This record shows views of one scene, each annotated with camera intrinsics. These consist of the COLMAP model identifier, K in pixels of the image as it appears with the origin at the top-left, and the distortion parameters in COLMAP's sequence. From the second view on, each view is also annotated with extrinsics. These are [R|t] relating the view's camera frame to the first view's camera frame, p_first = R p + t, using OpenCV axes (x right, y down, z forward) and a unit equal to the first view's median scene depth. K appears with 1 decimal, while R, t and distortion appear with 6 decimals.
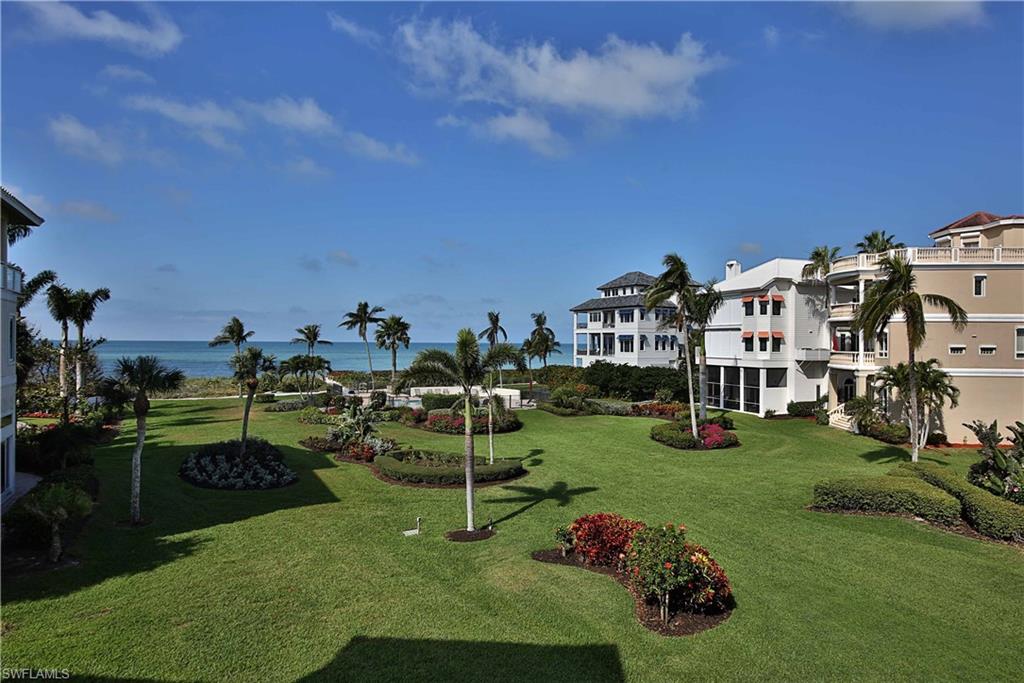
lens RADIAL K [[580.7, 0, 512.0], [0, 580.7, 341.5], [0, 0, 1]] dist [0.012573, 0.001809]
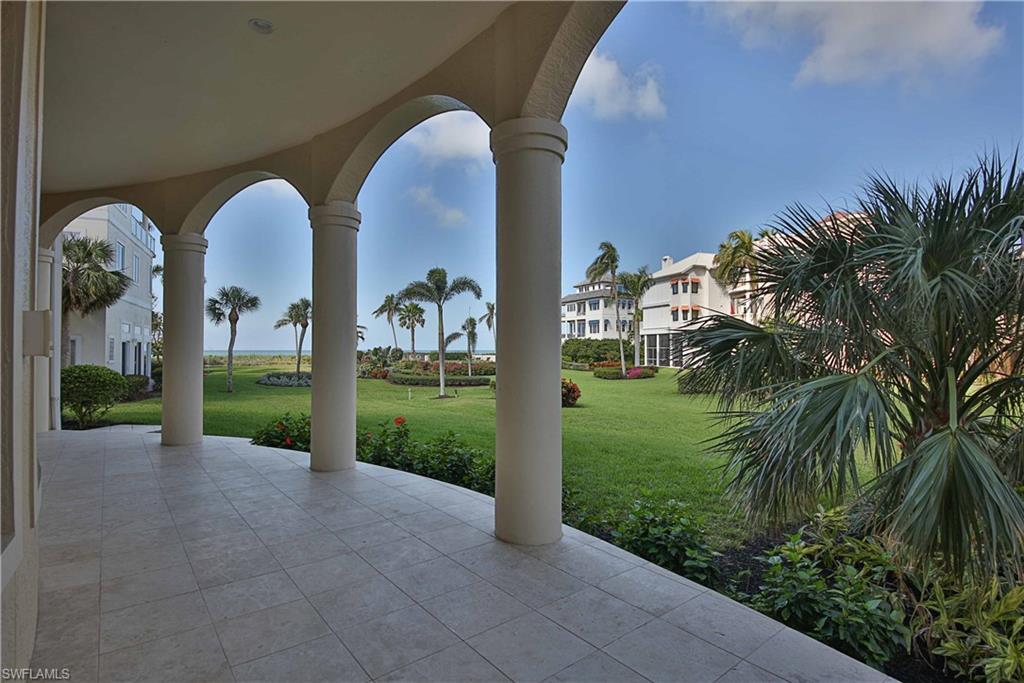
lens RADIAL K [[480.6, 0, 512.0], [0, 480.6, 341.5], [0, 0, 1]] dist [0.002318, 0.000071]
pose [[0.999821, -0.005653, -0.018039, 0.053204], [0.005453, 0.999924, -0.011068, 0.074583], [0.018100, 0.010968, 0.999776, -0.108045]]
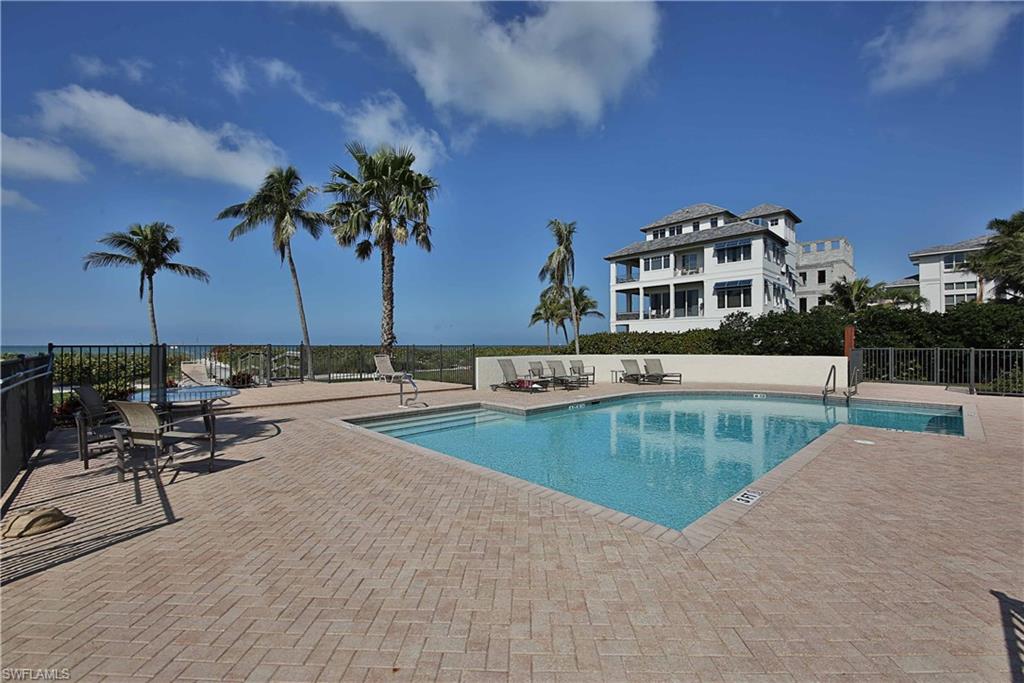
lens RADIAL K [[437.7, 0, 518.9], [0, 437.7, 340.3], [0, 0, 1]] dist [-0.016843, -0.000201]
pose [[0.967530, -0.003585, 0.252732, -0.246079], [0.003923, 0.999992, -0.000834, 0.084036], [-0.252727, 0.001799, 0.967536, 0.938521]]
